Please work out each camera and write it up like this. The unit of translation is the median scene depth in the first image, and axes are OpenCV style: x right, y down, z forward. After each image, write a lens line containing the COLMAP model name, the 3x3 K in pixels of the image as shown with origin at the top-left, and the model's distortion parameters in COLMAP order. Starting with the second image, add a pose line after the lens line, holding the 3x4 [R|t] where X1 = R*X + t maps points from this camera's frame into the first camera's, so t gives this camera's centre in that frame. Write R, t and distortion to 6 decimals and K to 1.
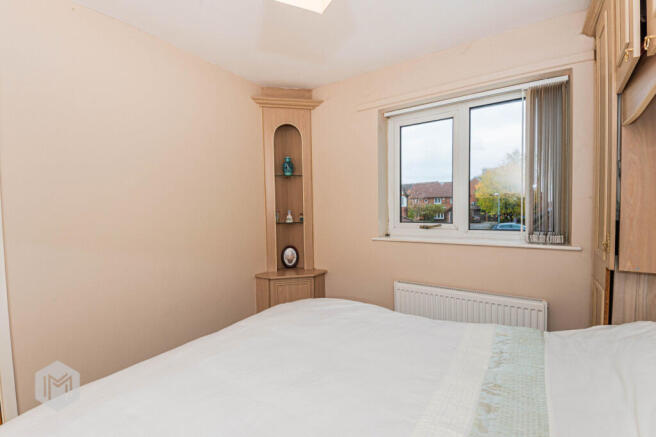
lens RADIAL K [[289.4, 0, 328.0], [0, 289.4, 218.5], [0, 0, 1]] dist [0.001769, 0.000003]
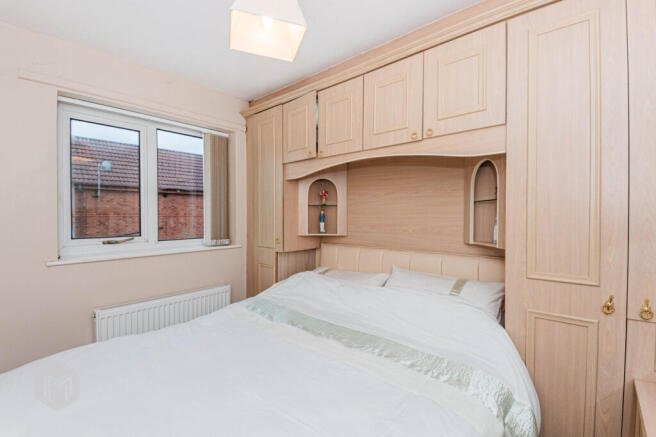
lens RADIAL K [[289.4, 0, 328.0], [0, 289.4, 218.5], [0, 0, 1]] dist [0.001769, 0.000003]
pose [[0.137137, 0.008010, 0.990520, -0.494142], [0.039231, 0.999139, -0.013511, -0.005624], [-0.989775, 0.040712, 0.136705, 0.229690]]
